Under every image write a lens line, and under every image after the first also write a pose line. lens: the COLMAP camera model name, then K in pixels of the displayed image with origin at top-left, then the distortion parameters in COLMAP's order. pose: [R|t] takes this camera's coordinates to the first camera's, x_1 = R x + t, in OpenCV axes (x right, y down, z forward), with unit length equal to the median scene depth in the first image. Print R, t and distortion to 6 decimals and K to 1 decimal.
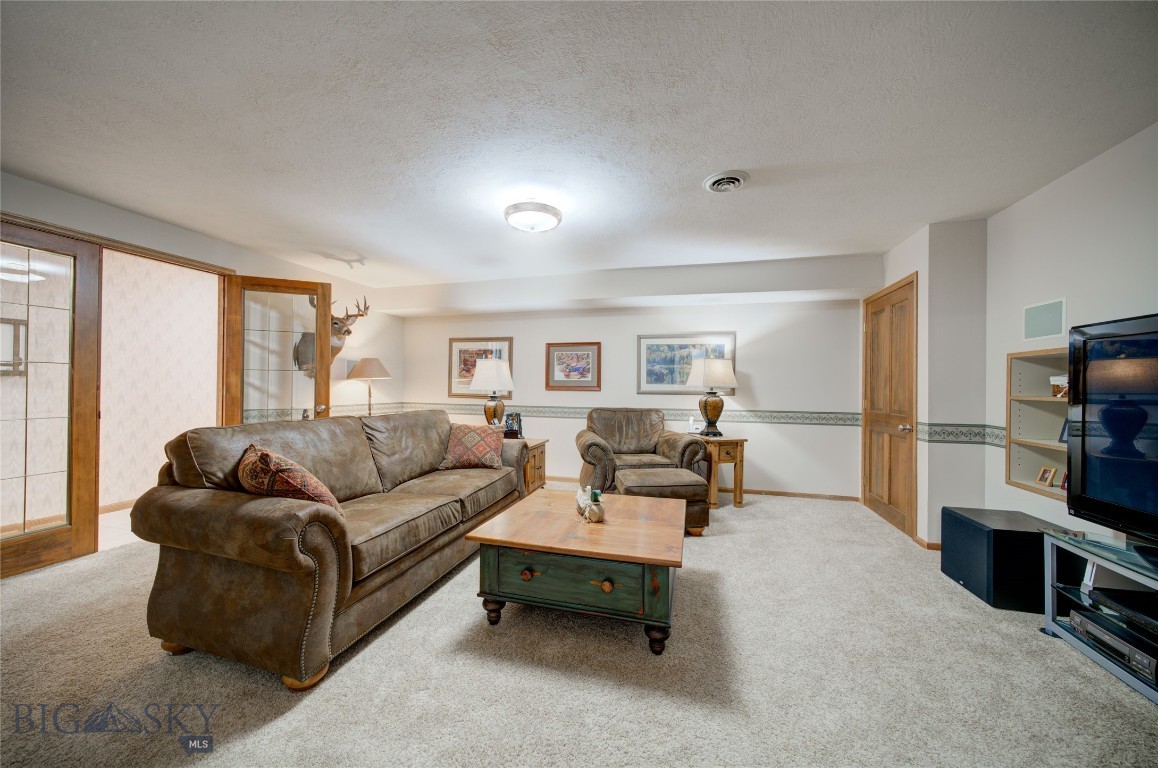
lens RADIAL K [[428.0, 0, 583.8], [0, 428.0, 385.8], [0, 0, 1]] dist [0.000932, 0.000039]
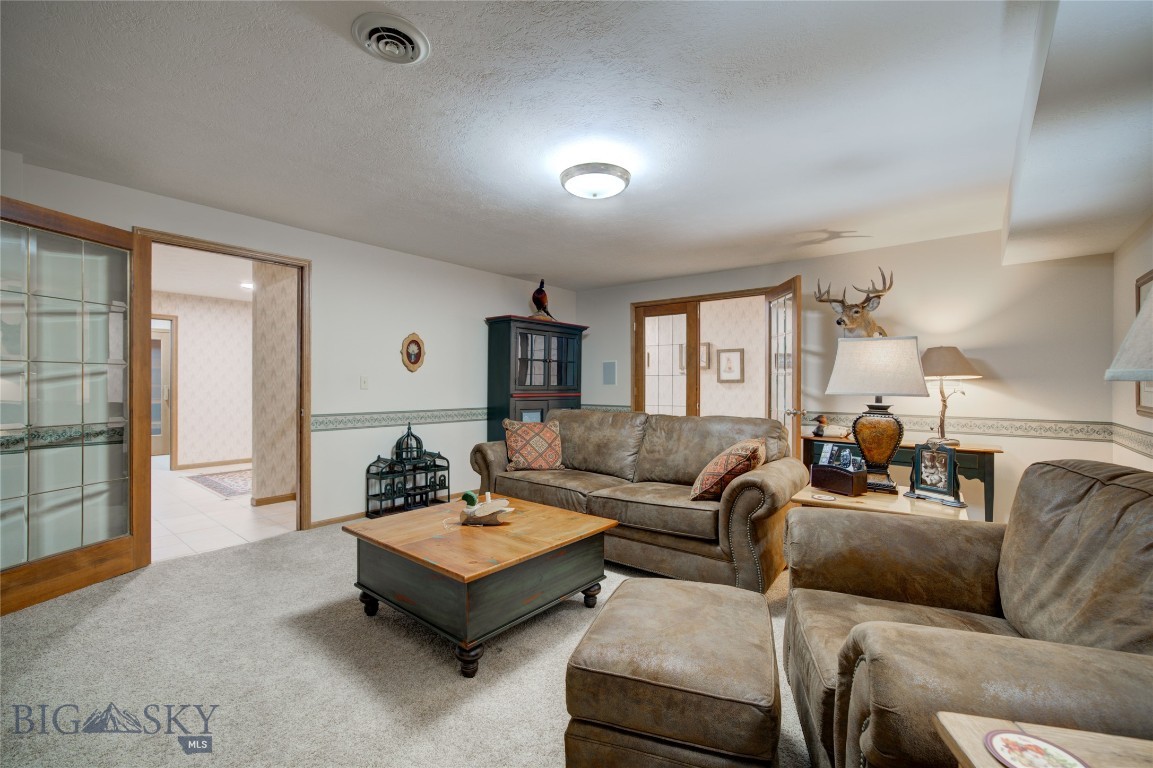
lens RADIAL K [[512.2, 0, 577.5], [0, 512.2, 386.2], [0, 0, 1]] dist [-0.001274, 0.004301]
pose [[-0.417643, -0.013384, -0.908512, 0.829780], [0.001283, 0.999882, -0.015320, 0.017155], [0.908610, -0.007564, -0.417577, 1.444339]]
